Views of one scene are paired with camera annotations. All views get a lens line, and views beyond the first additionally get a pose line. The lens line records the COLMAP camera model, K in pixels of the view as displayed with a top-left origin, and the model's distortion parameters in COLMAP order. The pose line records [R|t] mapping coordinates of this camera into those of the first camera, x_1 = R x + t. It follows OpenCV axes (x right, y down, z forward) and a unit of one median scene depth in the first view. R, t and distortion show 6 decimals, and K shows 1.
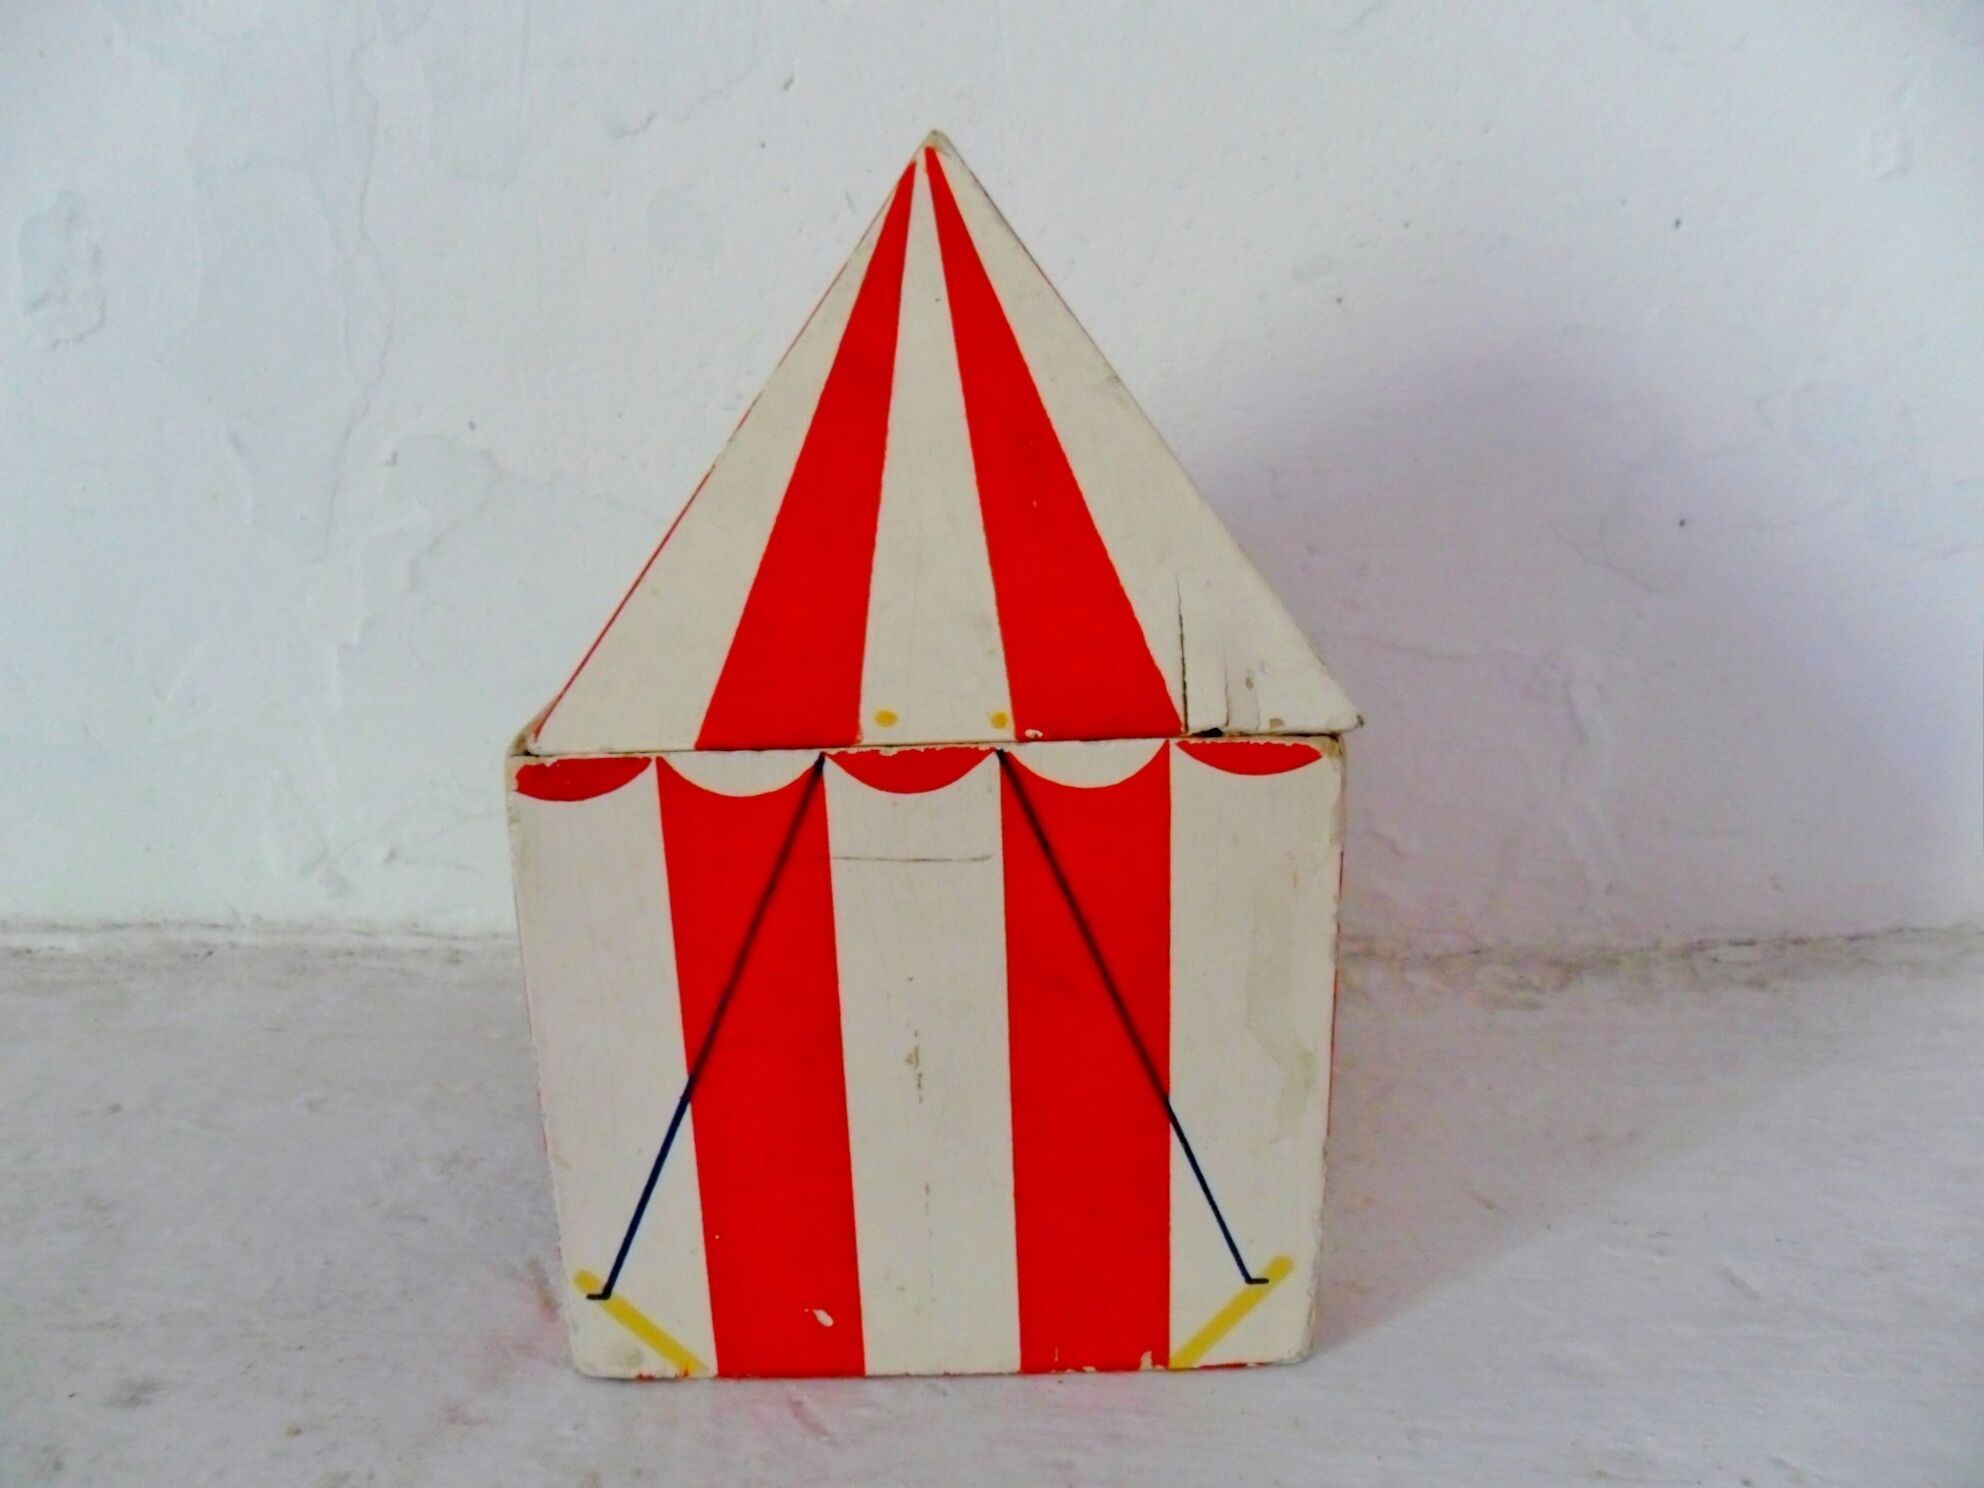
lens RADIAL K [[1602.4, 0, 990.7], [0, 1602.4, 743.1], [0, 0, 1]] dist [-0.032223, 0.027257]
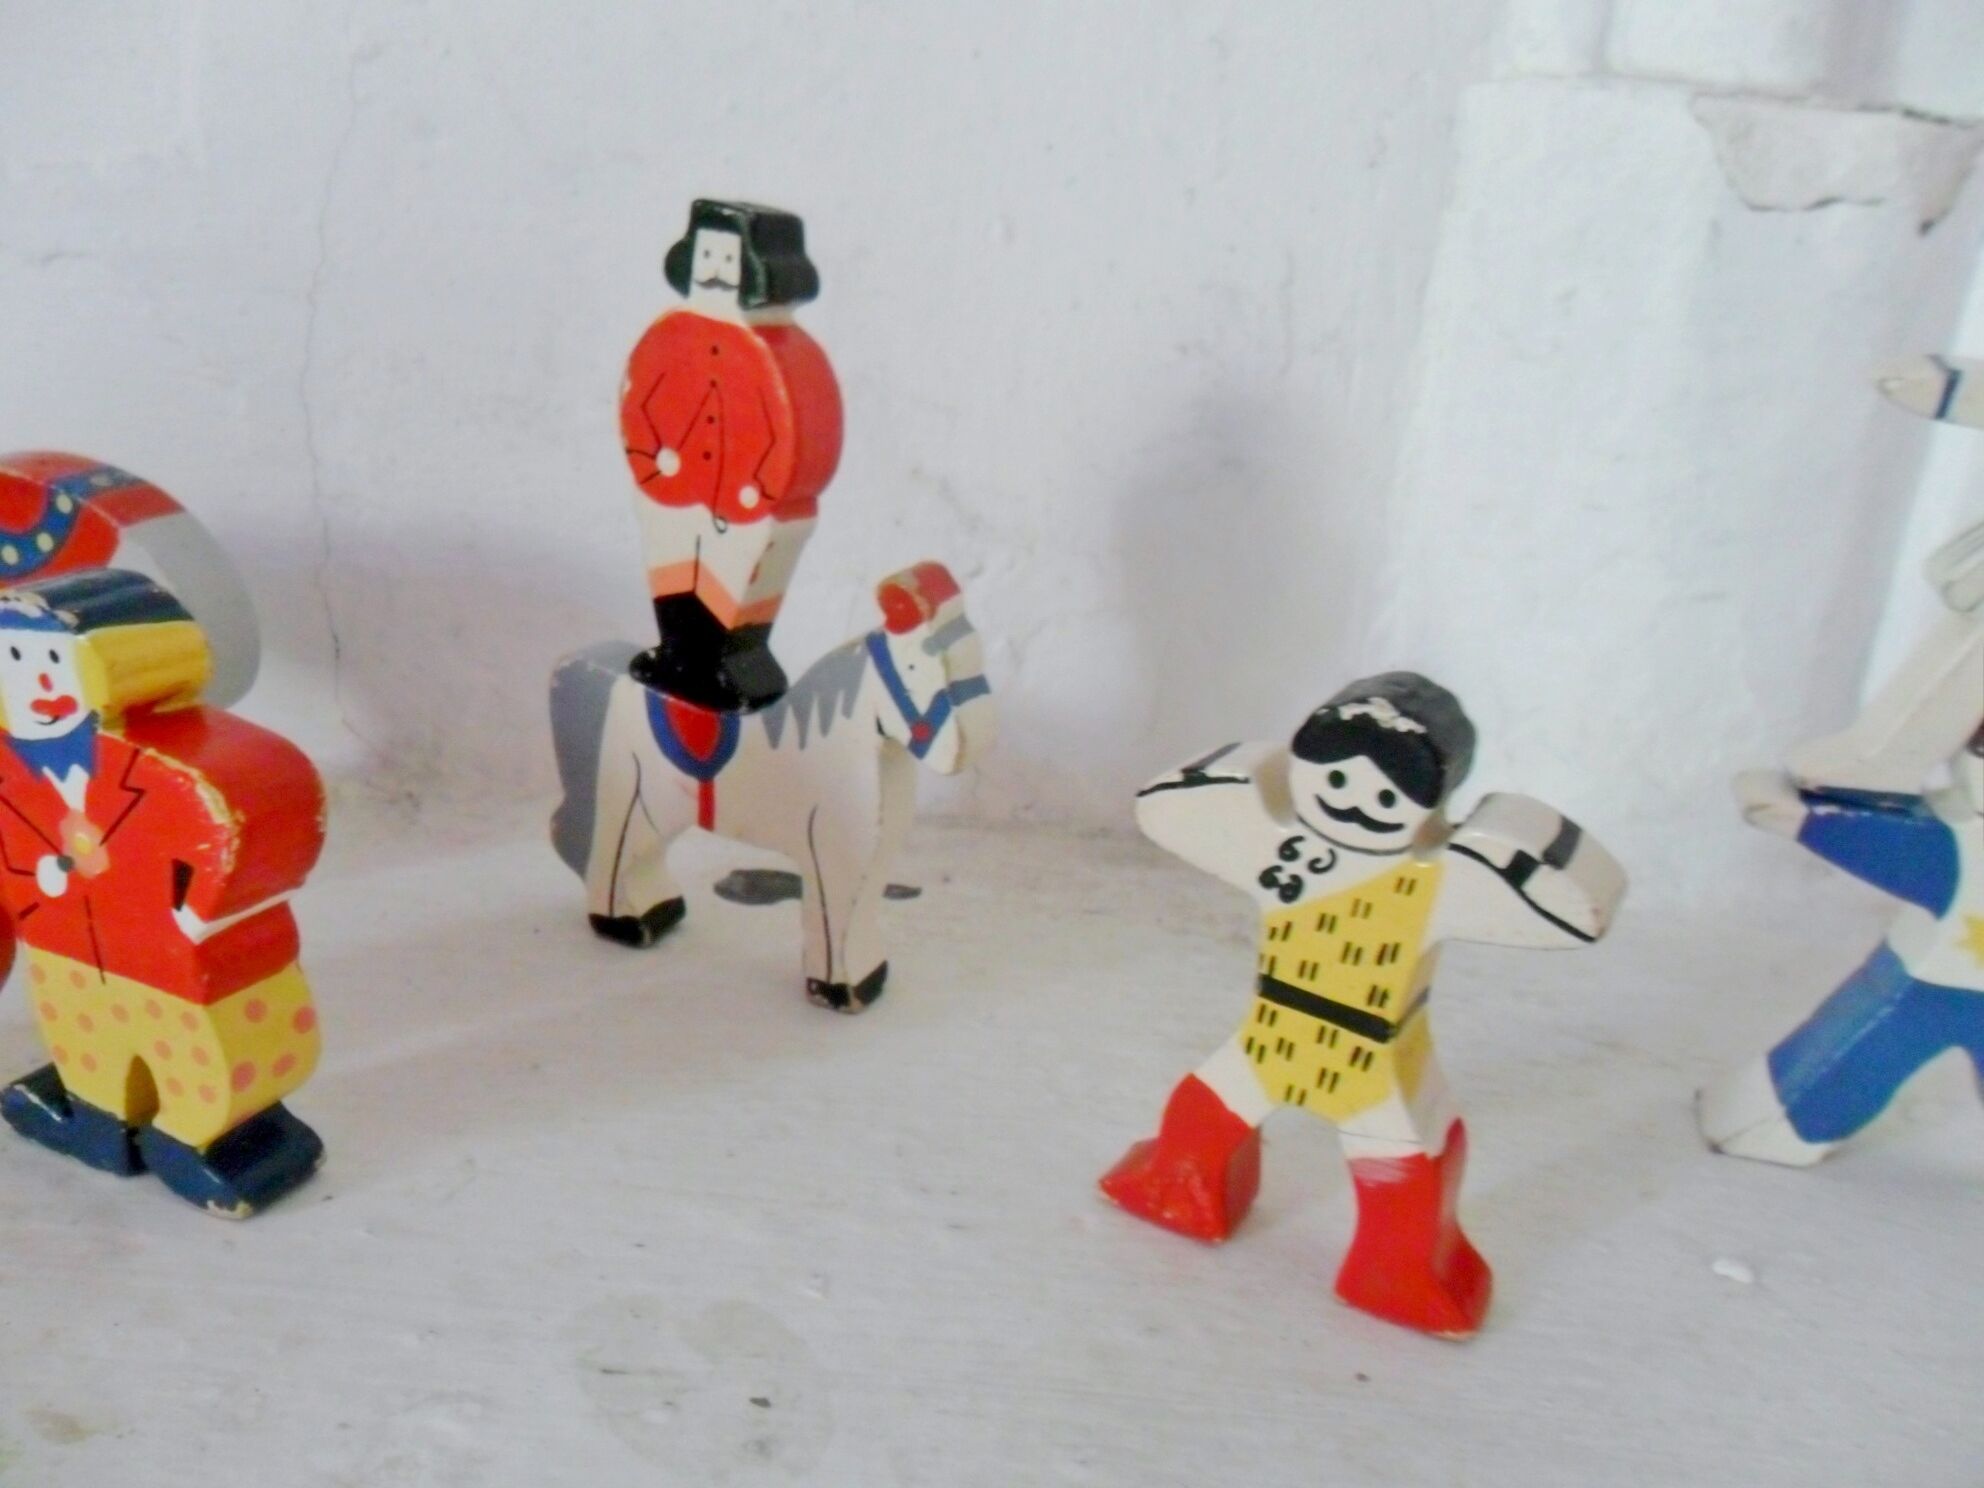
lens RADIAL K [[1602.4, 0, 990.6], [0, 1602.4, 747.4], [0, 0, 1]] dist [-0.032223, 0.027257]
pose [[0.991264, 0.079438, 0.105287, 1.014984], [-0.082275, 0.996347, 0.022869, 0.068372], [-0.103086, -0.031331, 0.994179, 0.151689]]
